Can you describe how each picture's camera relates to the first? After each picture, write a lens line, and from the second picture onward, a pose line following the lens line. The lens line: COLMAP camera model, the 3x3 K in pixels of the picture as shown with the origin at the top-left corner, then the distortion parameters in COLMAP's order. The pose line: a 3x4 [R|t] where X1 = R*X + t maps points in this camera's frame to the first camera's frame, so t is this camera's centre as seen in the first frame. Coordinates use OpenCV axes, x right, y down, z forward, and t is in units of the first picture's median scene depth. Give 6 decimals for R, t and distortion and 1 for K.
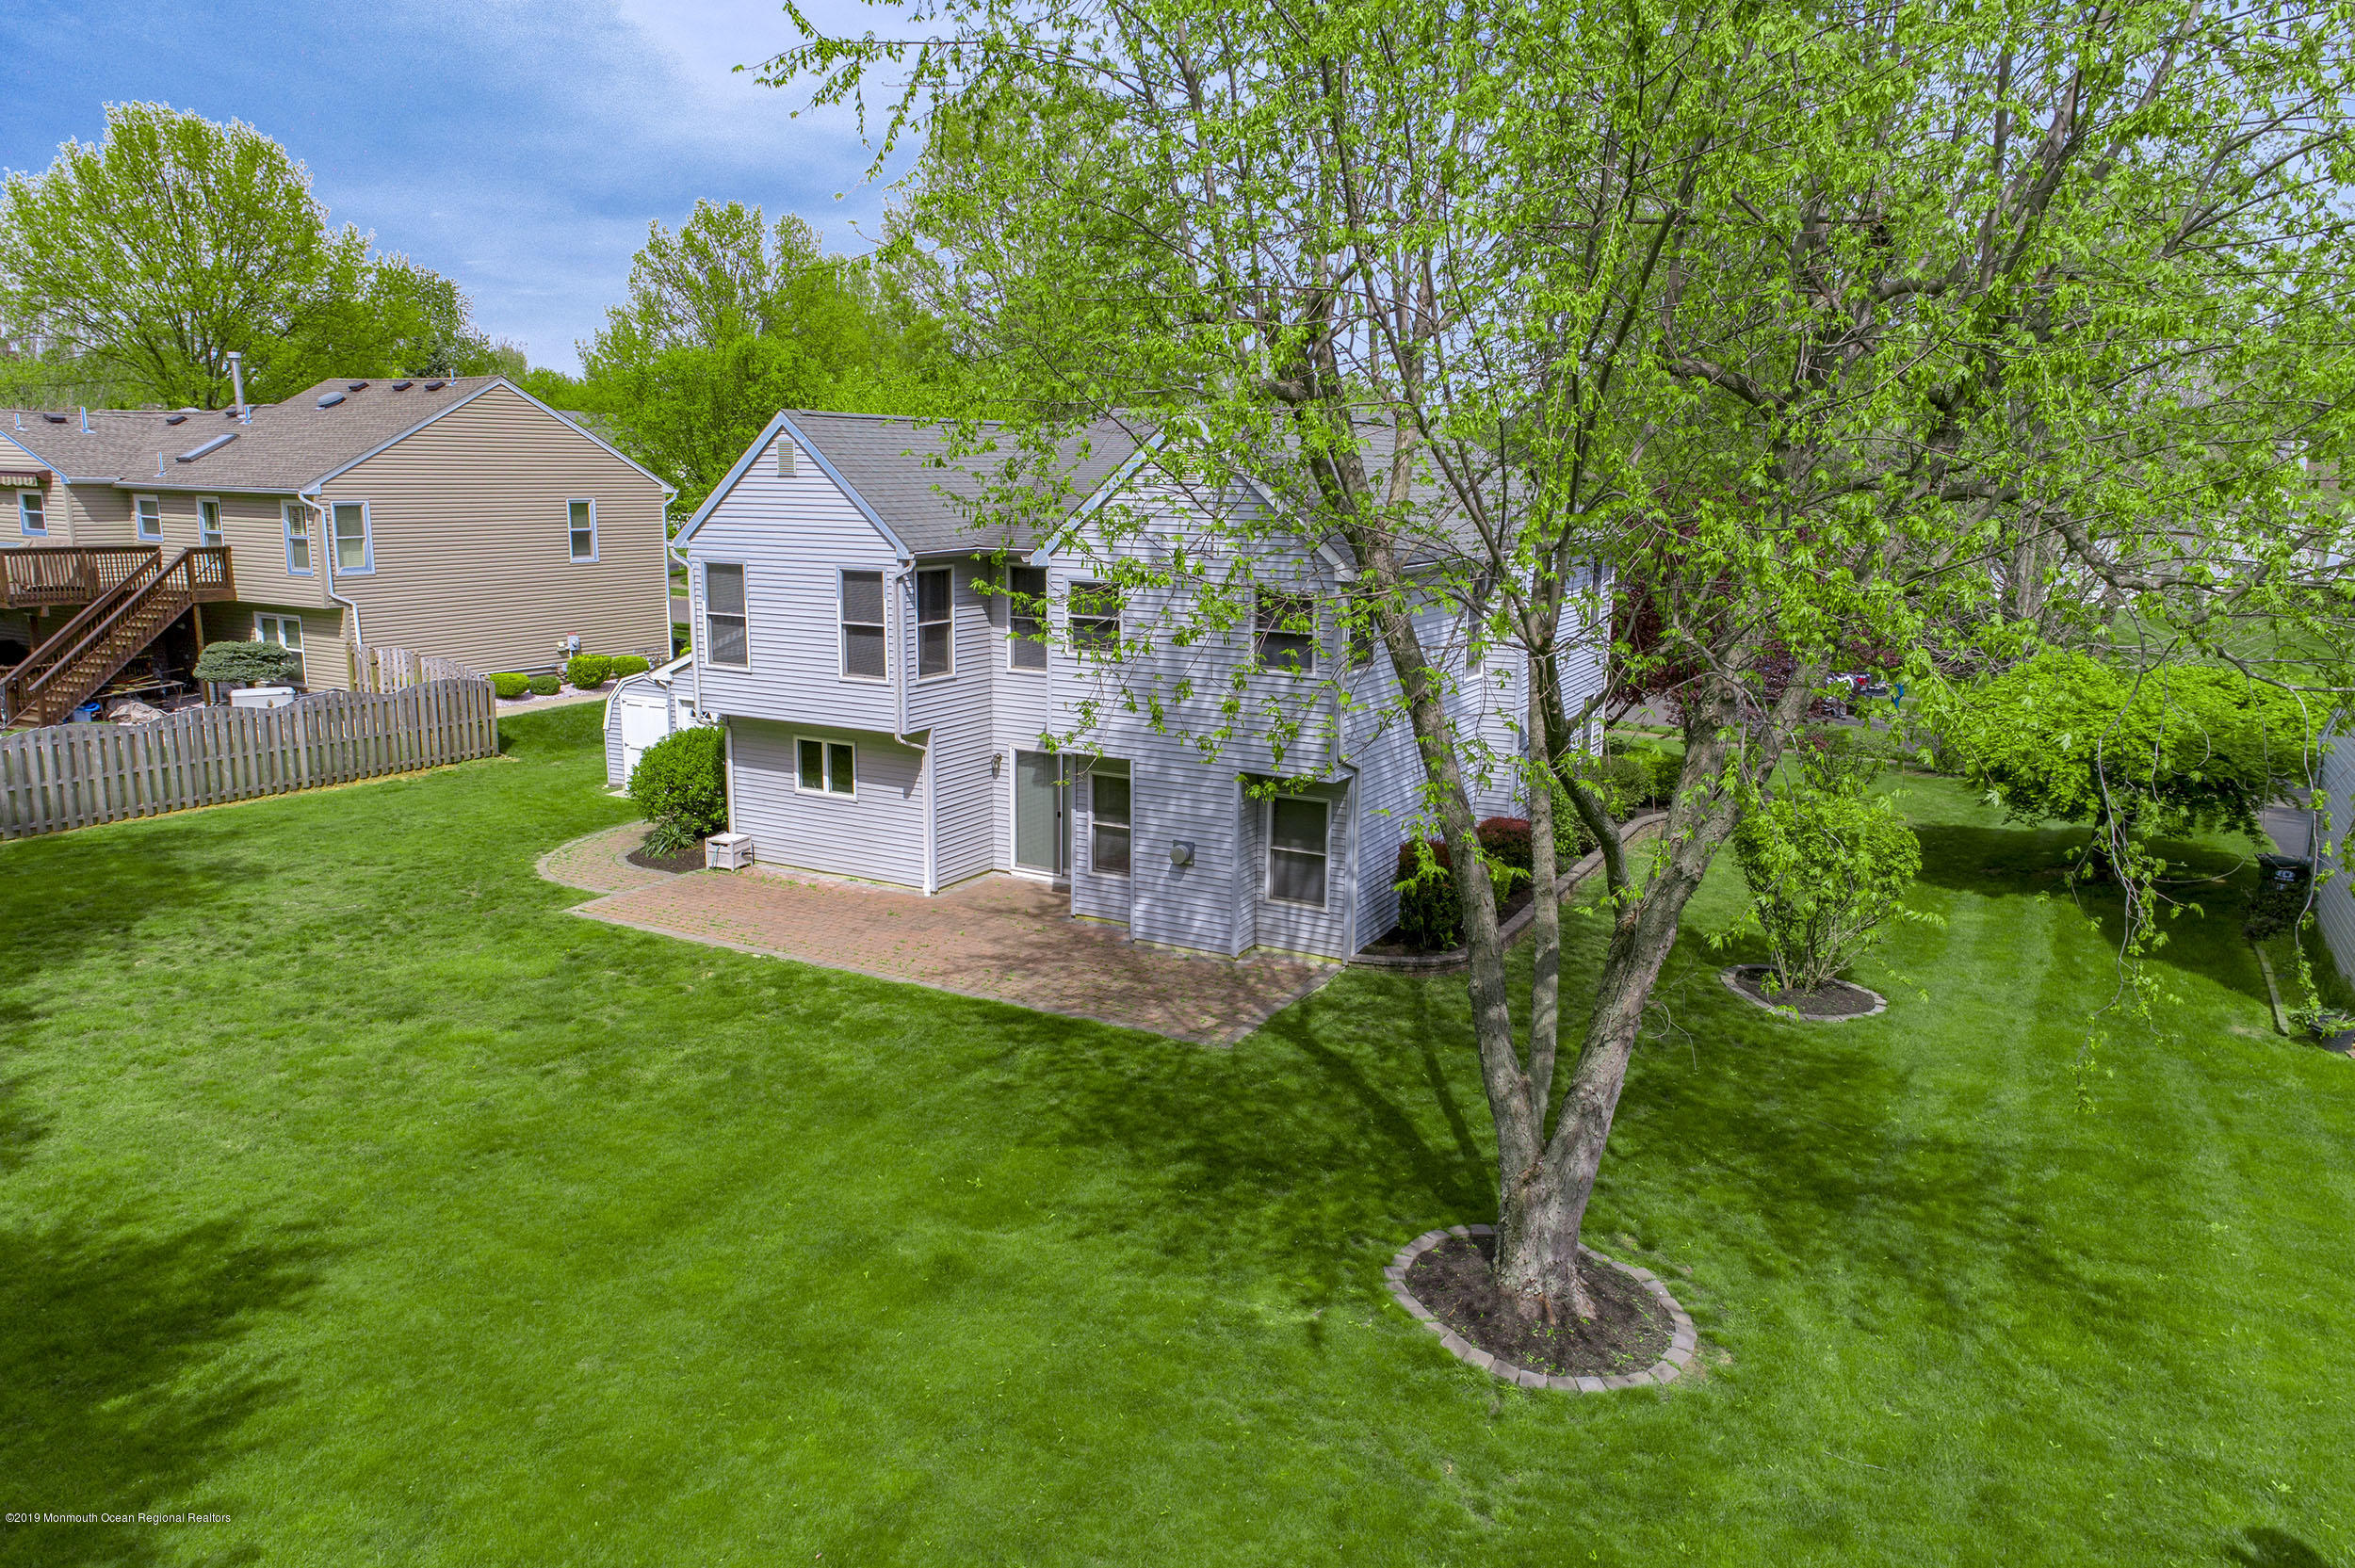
lens RADIAL K [[1623.9, 0, 1170.5], [0, 1623.9, 781.8], [0, 0, 1]] dist [0.043756, 0.004219]
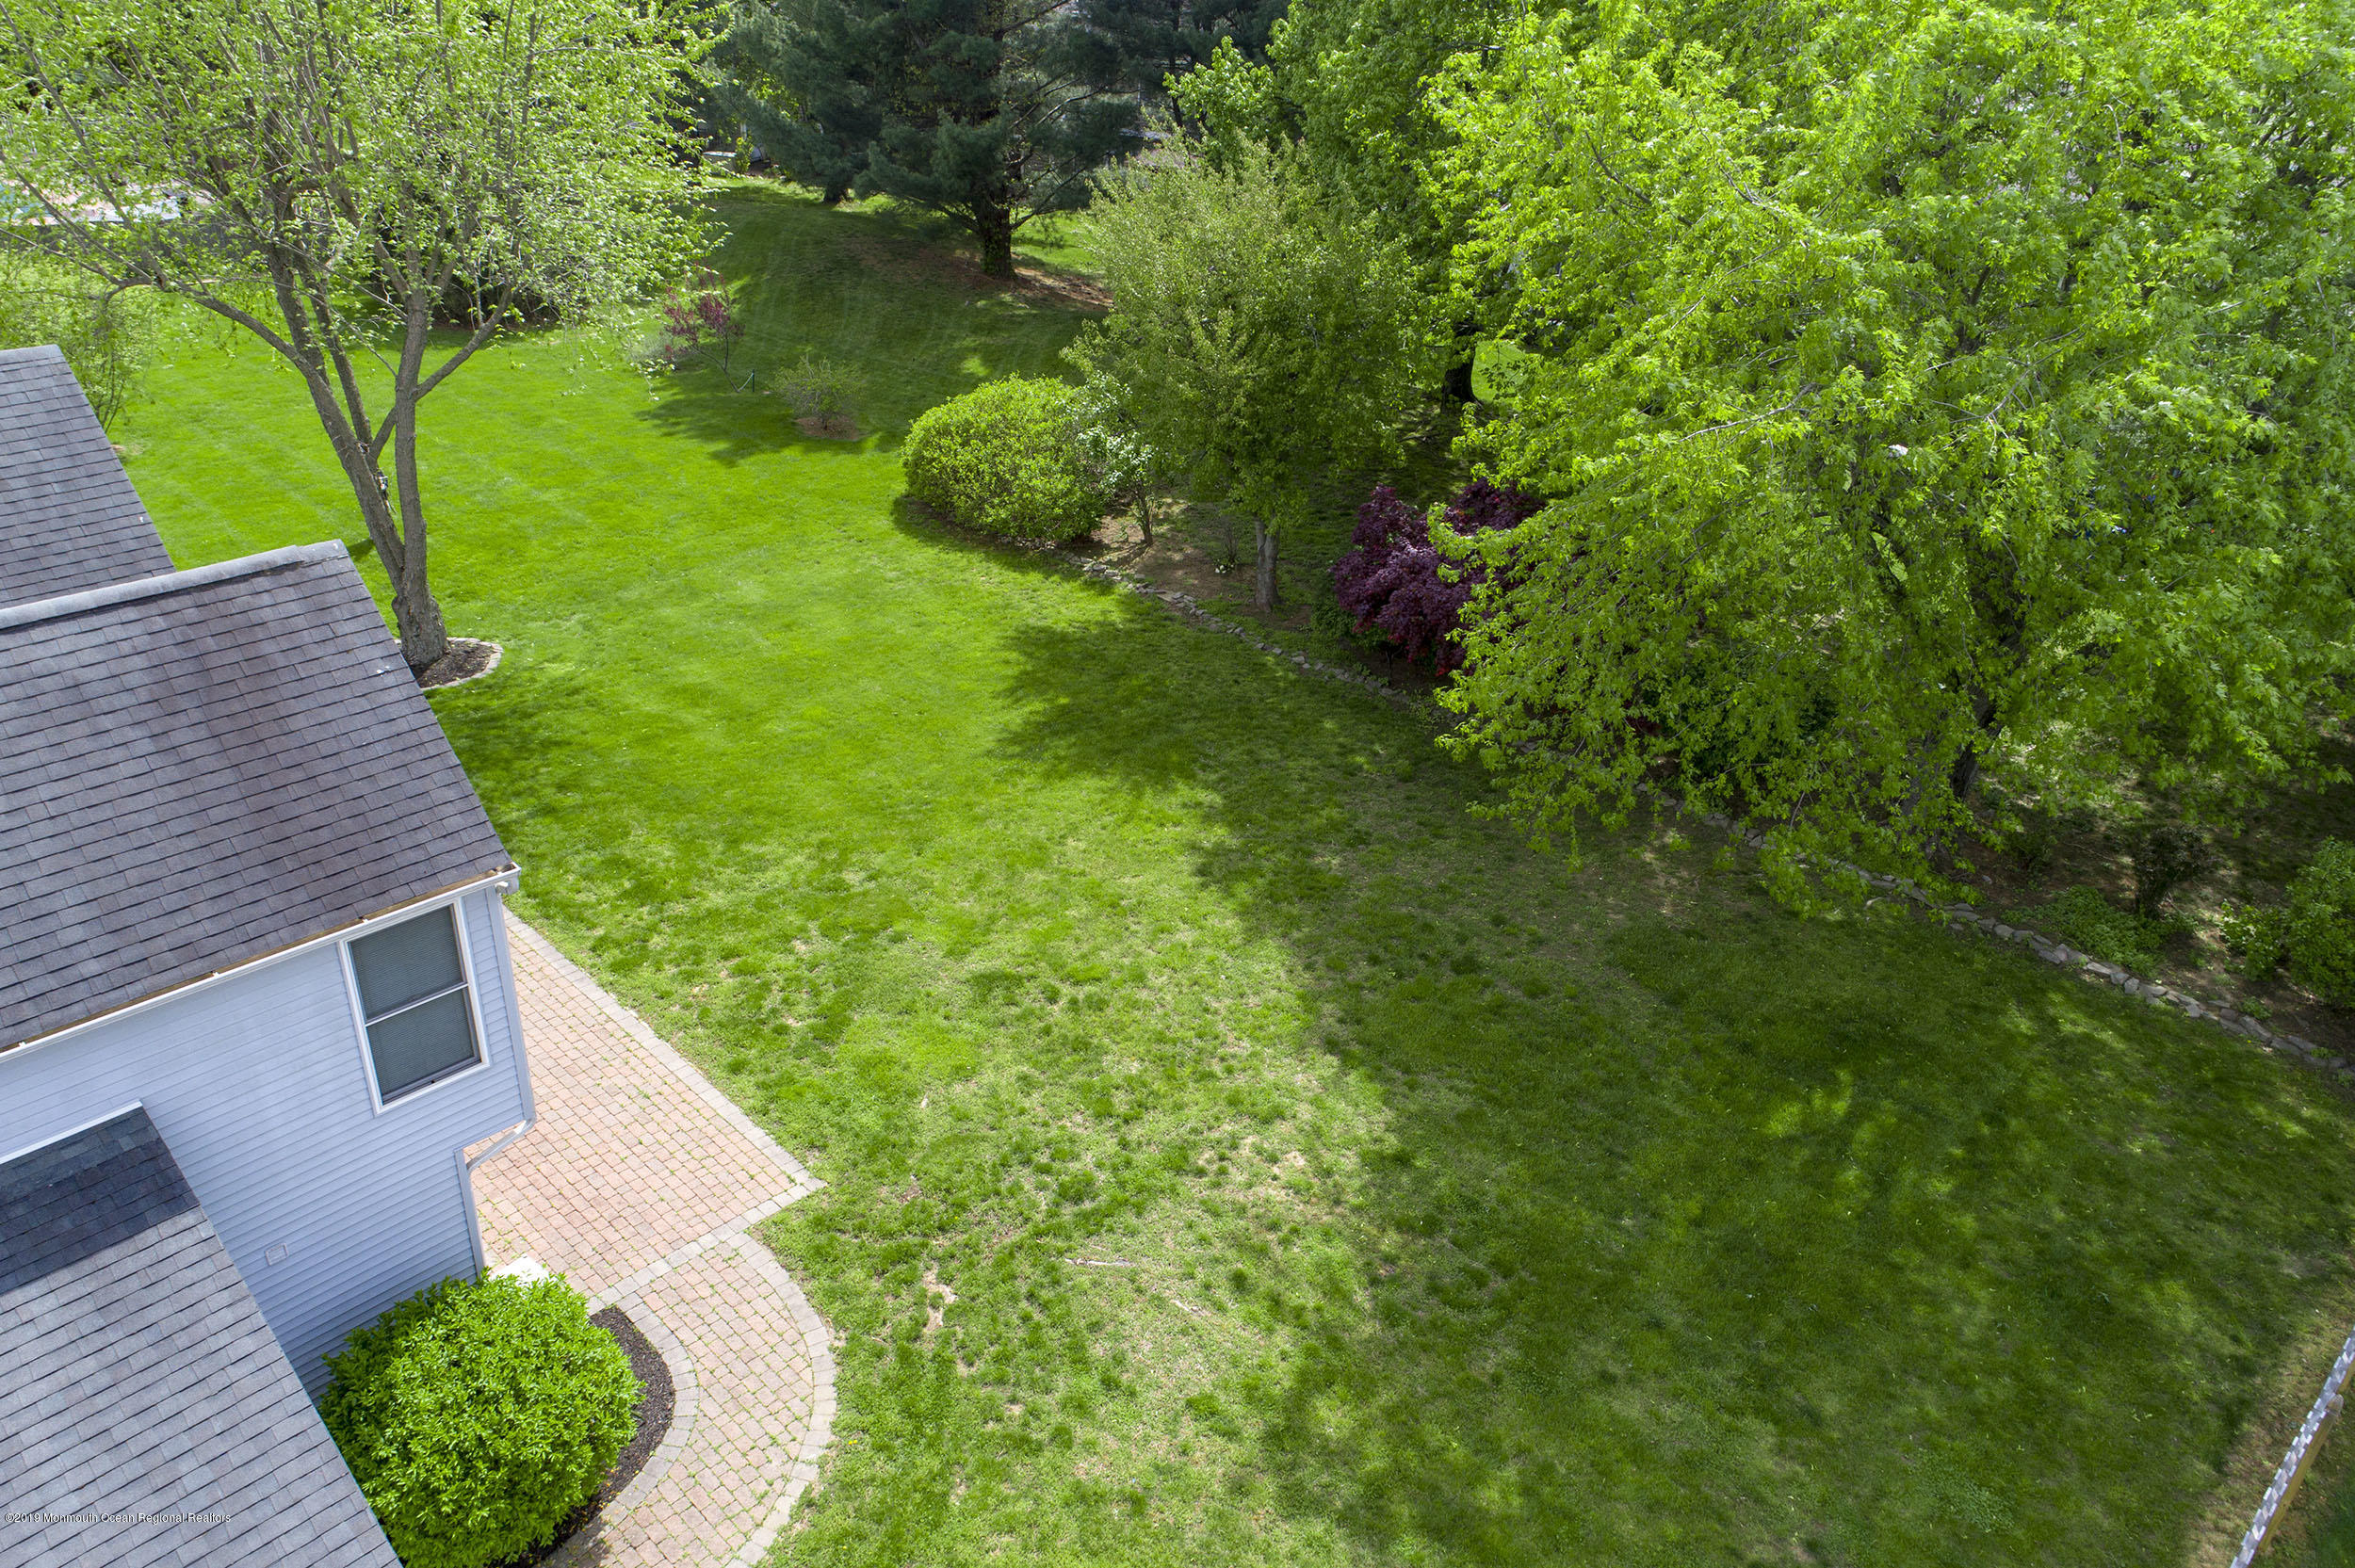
lens RADIAL K [[1623.9, 0, 1183.5], [0, 1623.9, 784.1], [0, 0, 1]] dist [0.043756, 0.004219]
pose [[-0.965948, -0.182596, 0.183313, -0.828414], [-0.018359, 0.755076, 0.655381, -0.700299], [-0.258085, 0.629698, -0.732716, 1.810973]]
